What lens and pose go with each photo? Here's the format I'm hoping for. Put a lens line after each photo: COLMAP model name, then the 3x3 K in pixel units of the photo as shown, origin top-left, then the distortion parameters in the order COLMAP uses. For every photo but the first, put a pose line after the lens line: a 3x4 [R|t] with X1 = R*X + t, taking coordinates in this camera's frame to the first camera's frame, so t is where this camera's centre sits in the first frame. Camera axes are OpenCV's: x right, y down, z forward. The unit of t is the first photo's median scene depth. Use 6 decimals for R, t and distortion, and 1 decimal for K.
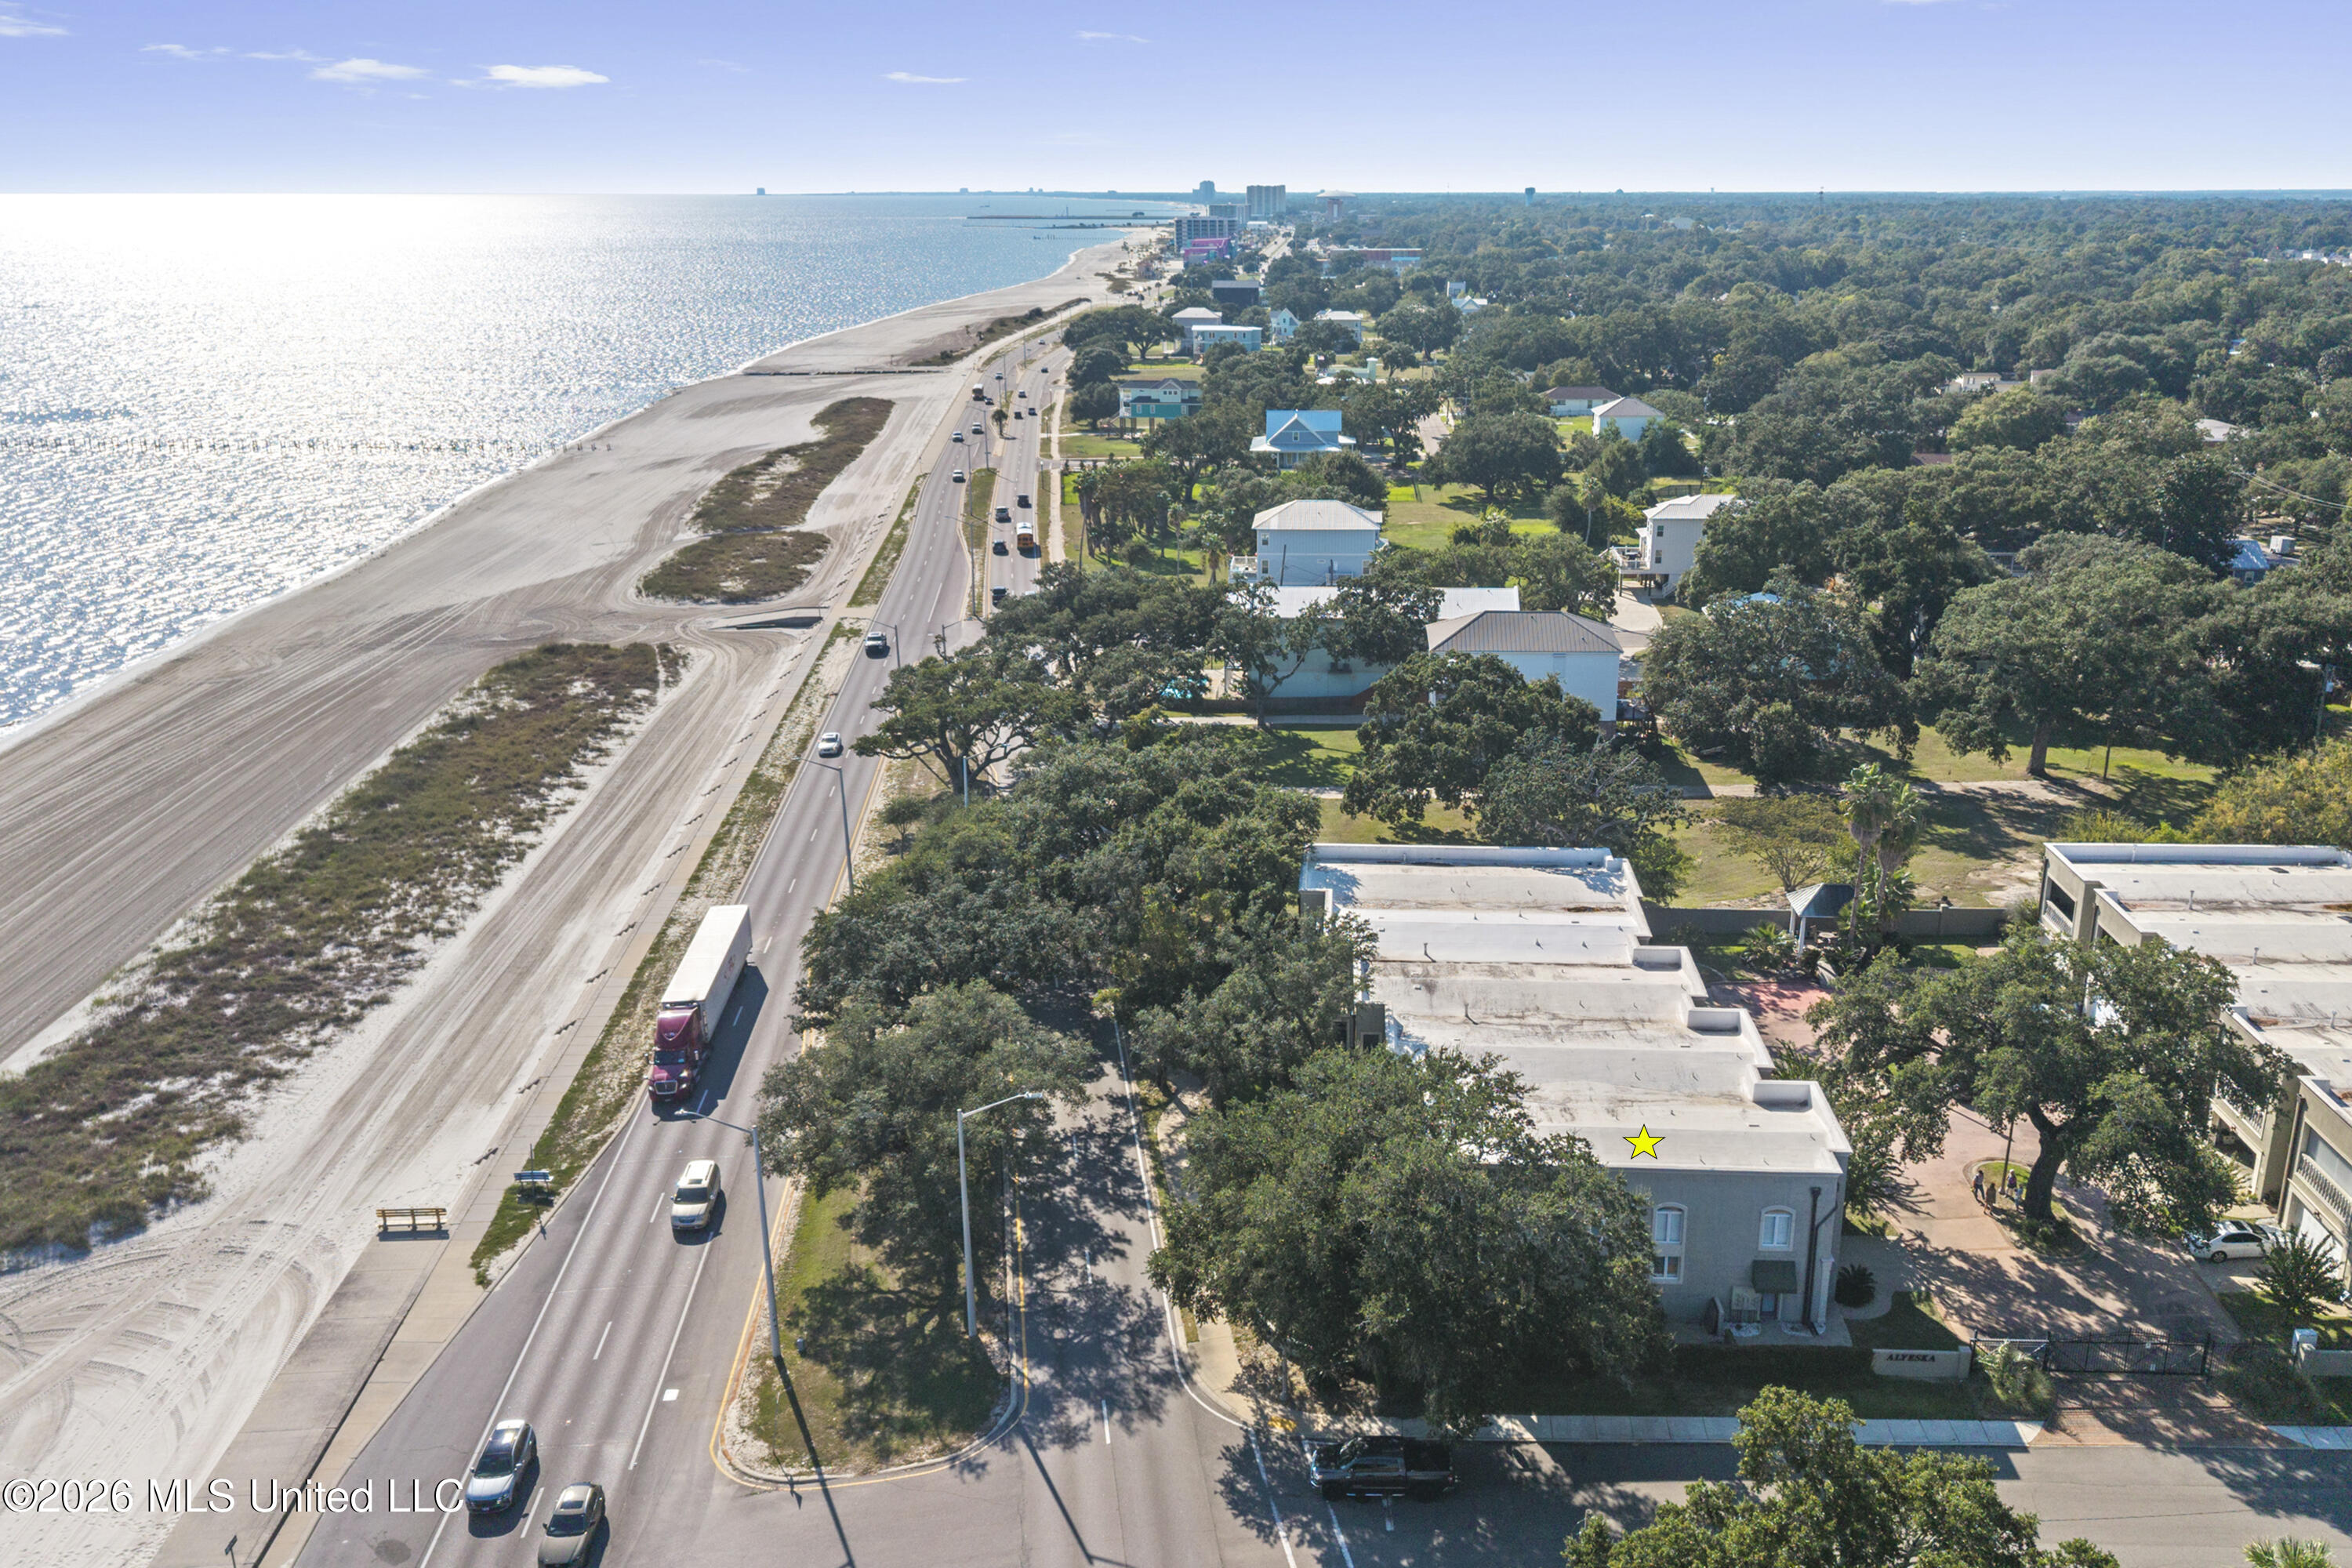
lens RADIAL K [[1865.8, 0, 1234.7], [0, 1865.8, 785.3], [0, 0, 1]] dist [0.011646, -0.005537]
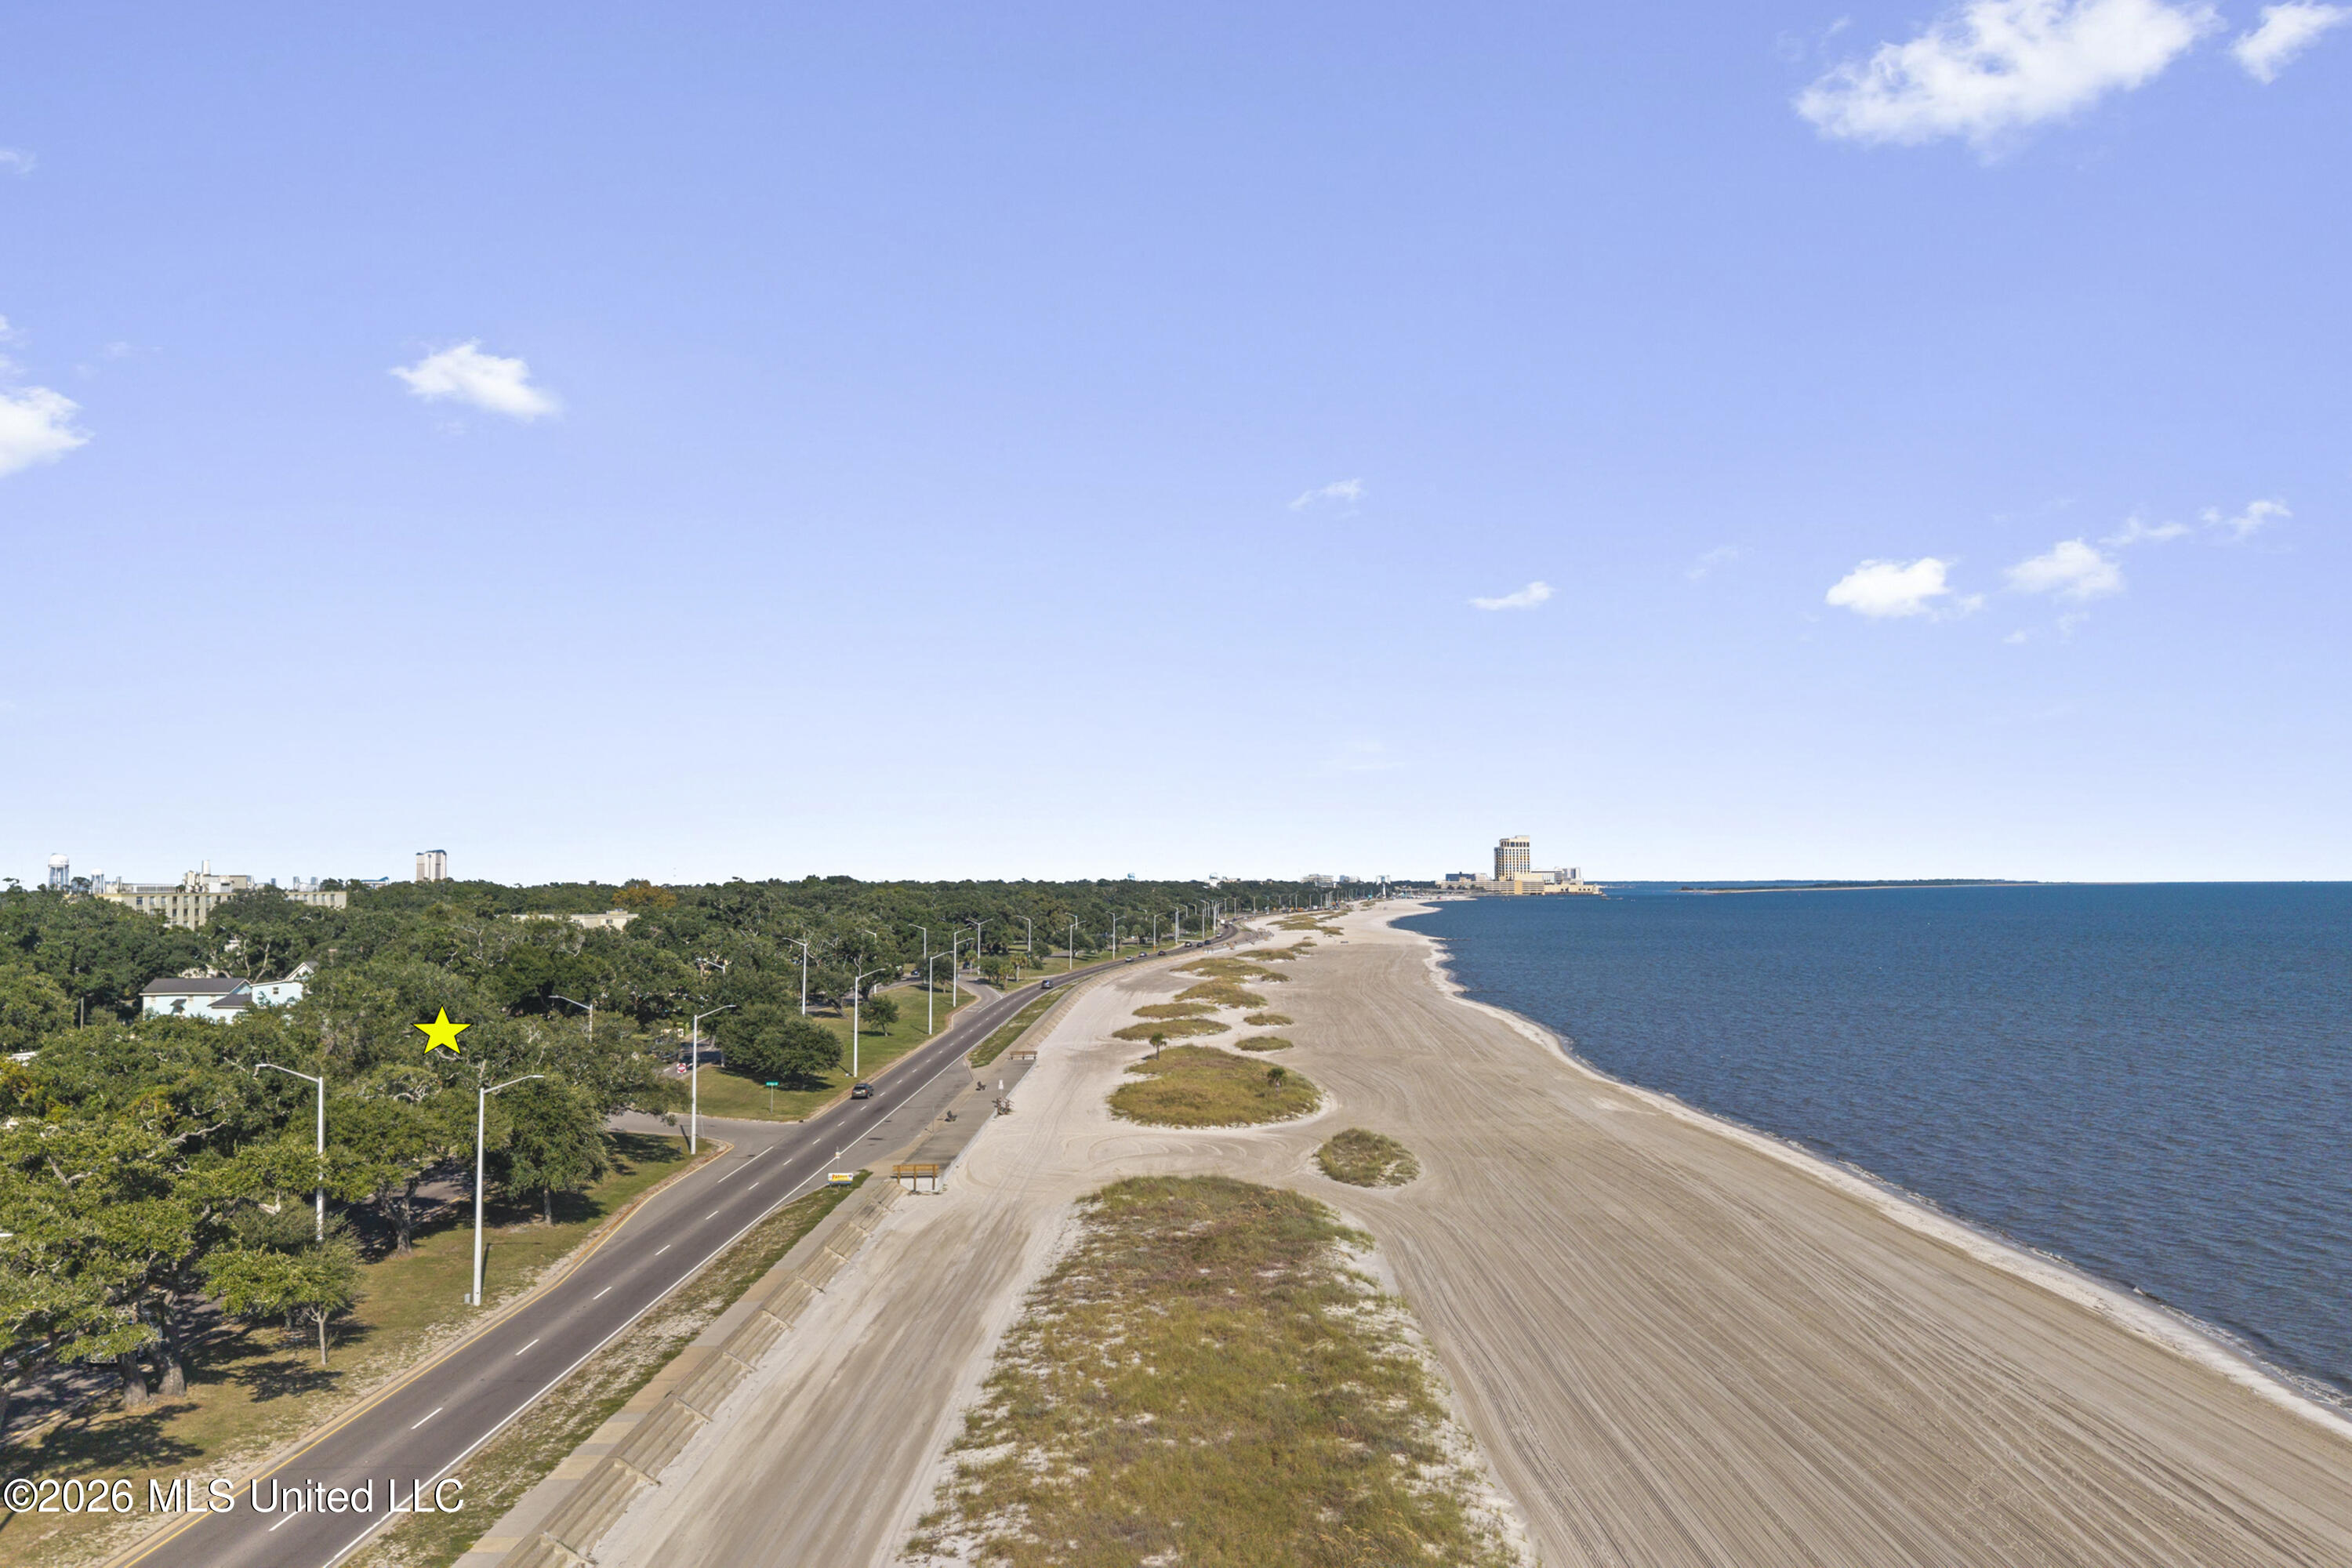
lens RADIAL K [[1830.3, 0, 1176.0], [0, 1830.3, 784.0], [0, 0, 1]] dist [0.018339, 0.004517]
pose [[-0.996867, 0.007154, 0.078771, -0.445859], [0.027014, 0.966808, 0.254073, -0.249629], [-0.074338, 0.255405, -0.963972, 1.345861]]
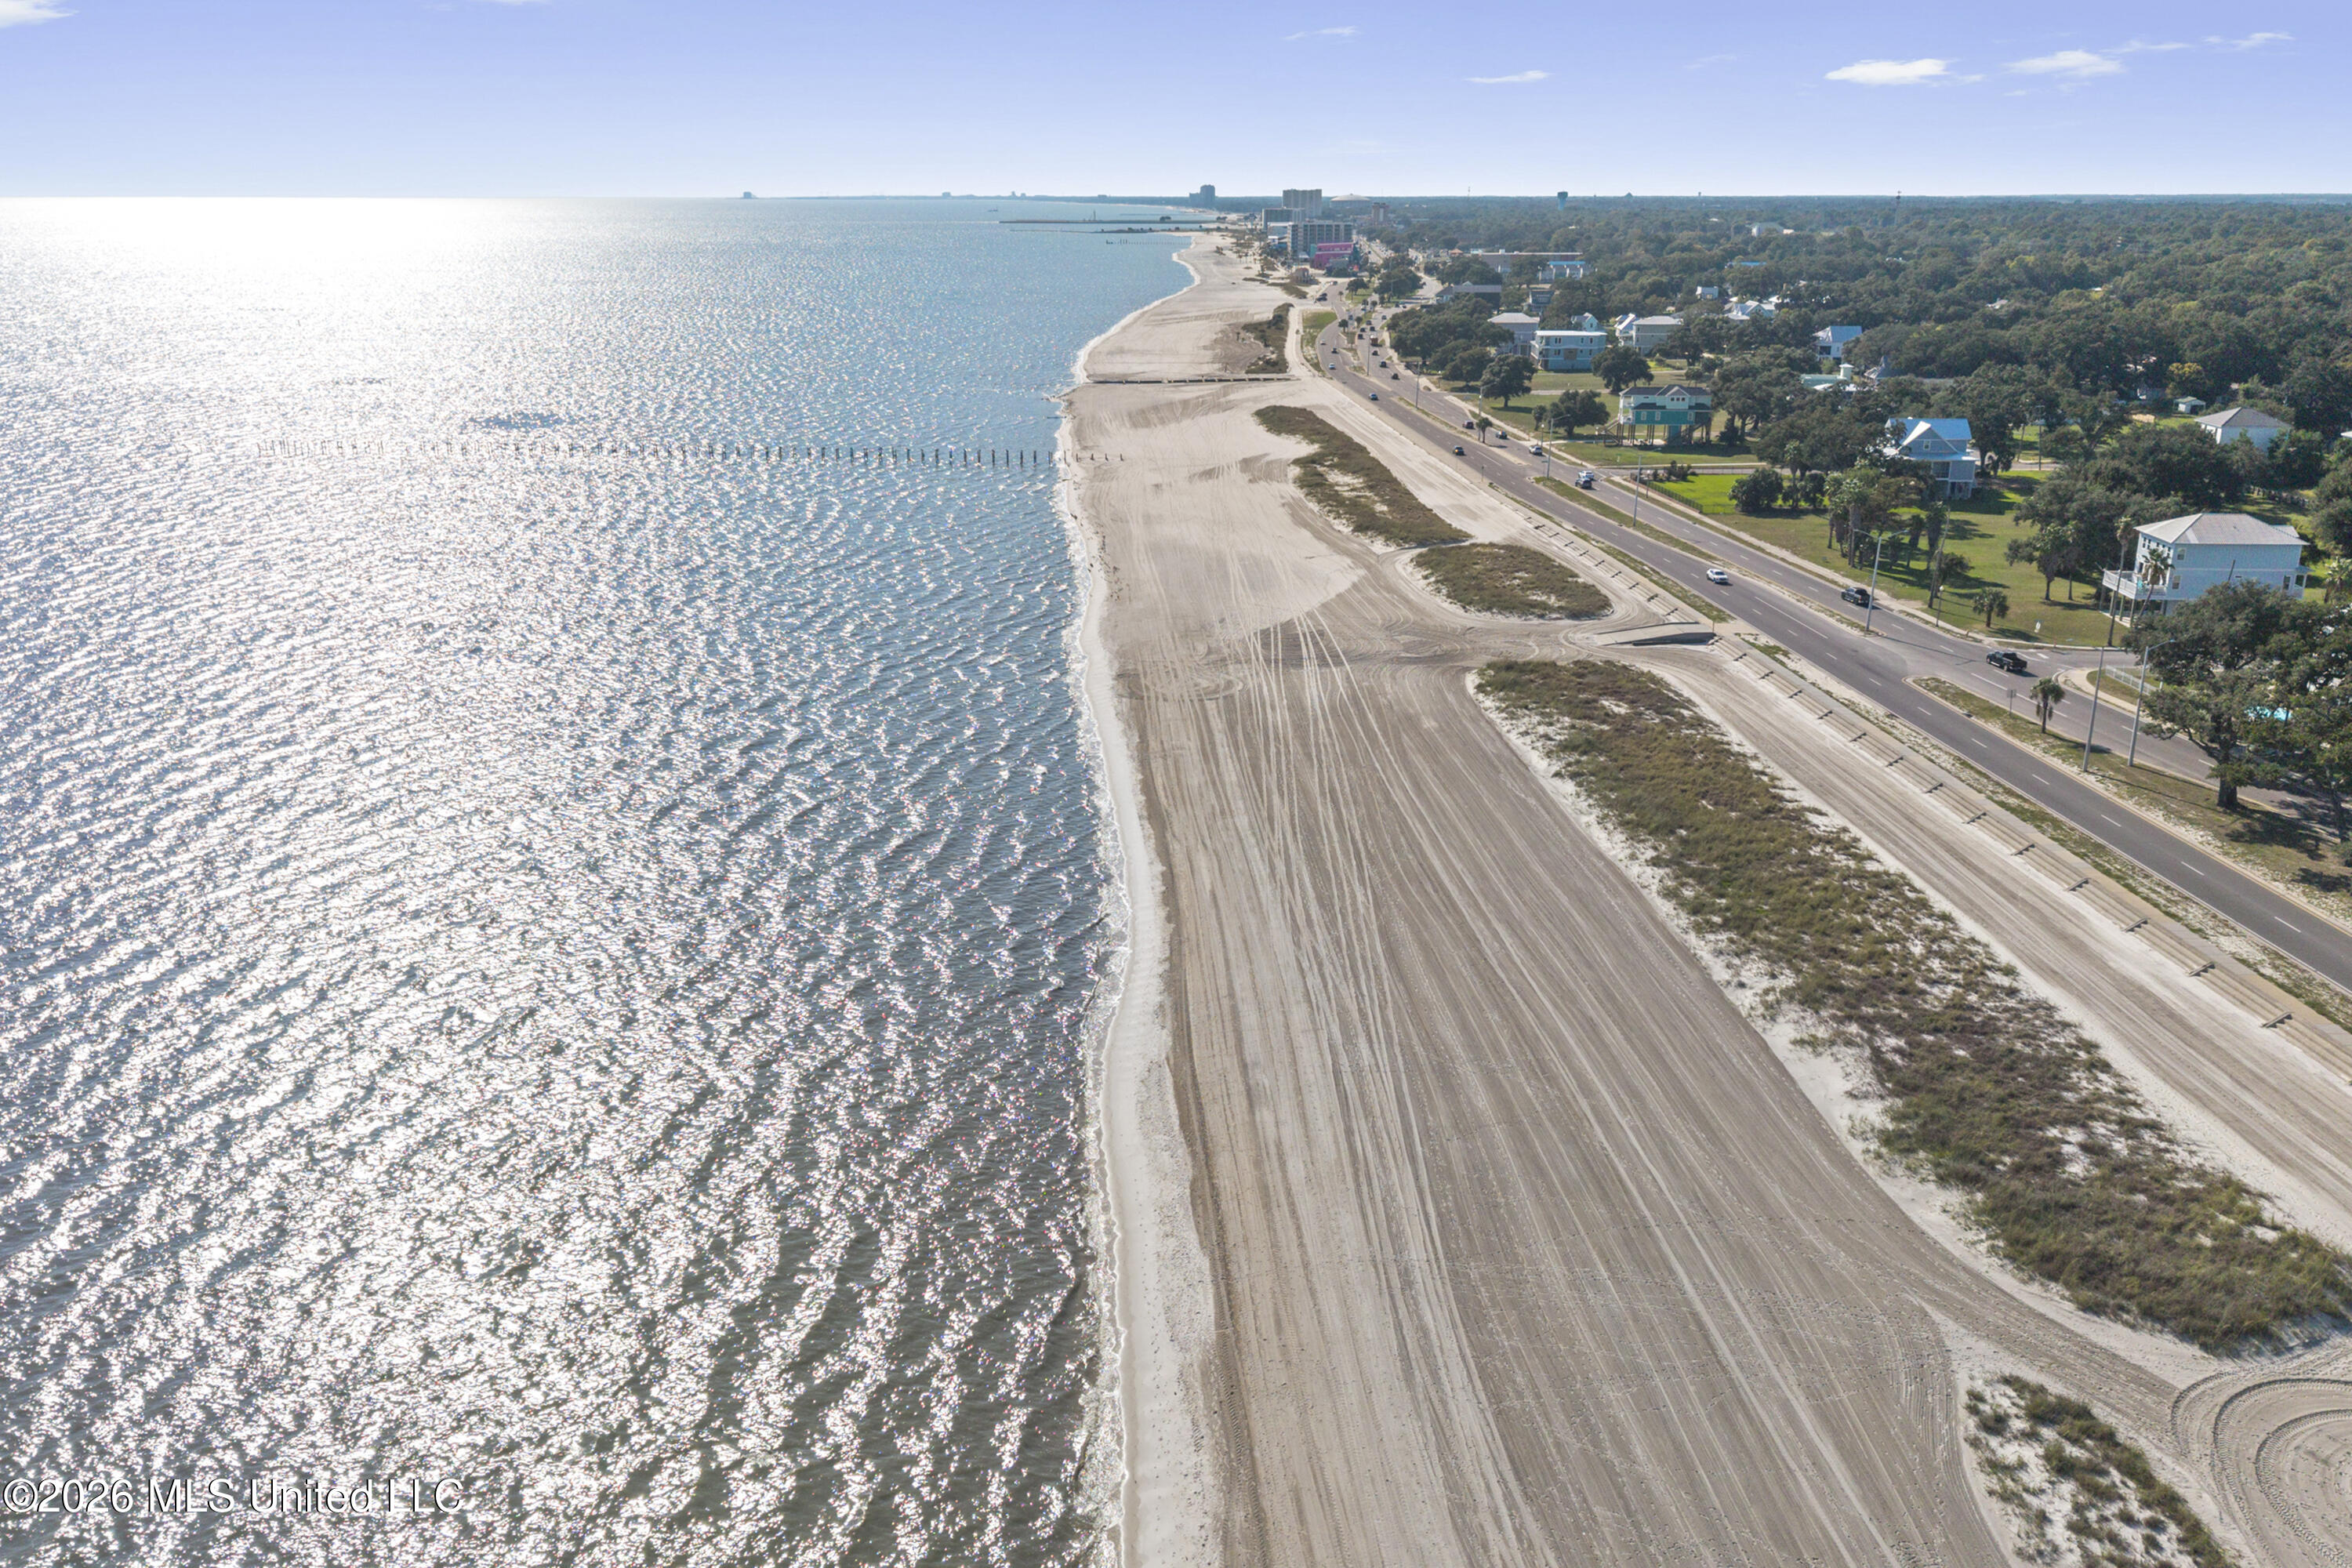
lens RADIAL K [[1808.7, 0, 1093.7], [0, 1808.7, 829.6], [0, 0, 1]] dist [0.072671, -0.115134]
pose [[0.998627, 0.010843, -0.051251, -0.706518], [-0.009423, 0.999567, 0.027873, -0.013901], [0.051531, -0.027351, 0.998297, 0.019841]]
